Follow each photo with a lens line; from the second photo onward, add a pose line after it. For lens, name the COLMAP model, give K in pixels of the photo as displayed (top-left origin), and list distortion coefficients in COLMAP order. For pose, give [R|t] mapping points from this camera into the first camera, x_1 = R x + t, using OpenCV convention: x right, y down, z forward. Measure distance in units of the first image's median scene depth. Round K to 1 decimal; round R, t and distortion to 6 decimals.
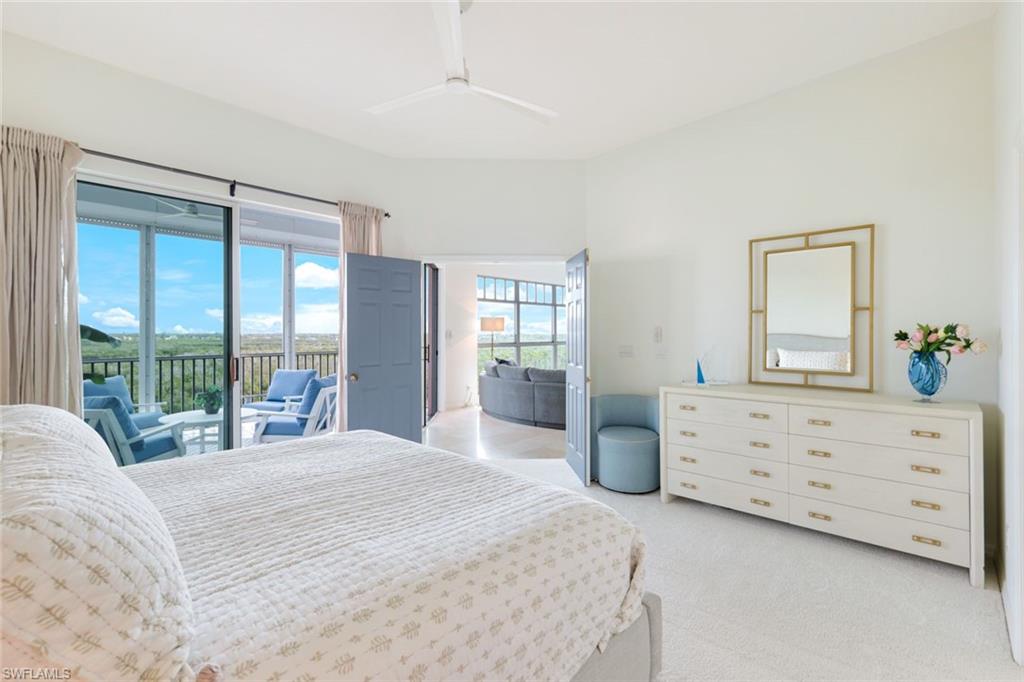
lens RADIAL K [[453.6, 0, 515.0], [0, 453.6, 334.8], [0, 0, 1]] dist [0.010261, 0.000009]
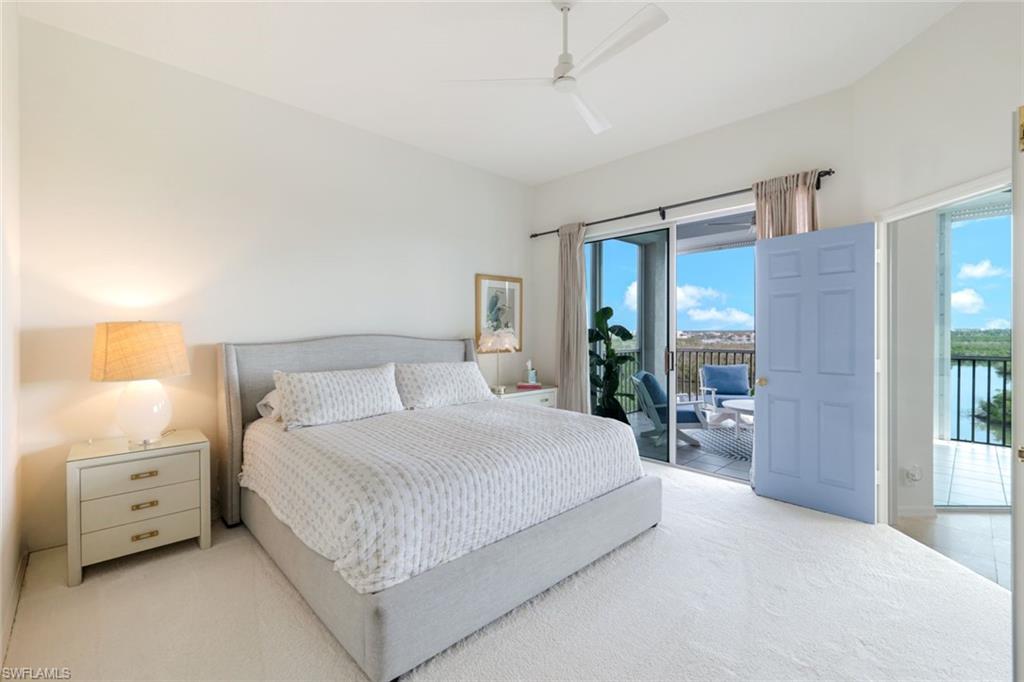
lens RADIAL K [[453.6, 0, 515.0], [0, 453.6, 334.8], [0, 0, 1]] dist [0.010261, 0.000009]
pose [[-0.024099, 0.010694, -0.999652, 0.584349], [0.004938, 0.999932, 0.010578, -0.008470], [0.999697, -0.004681, -0.024150, 0.596280]]
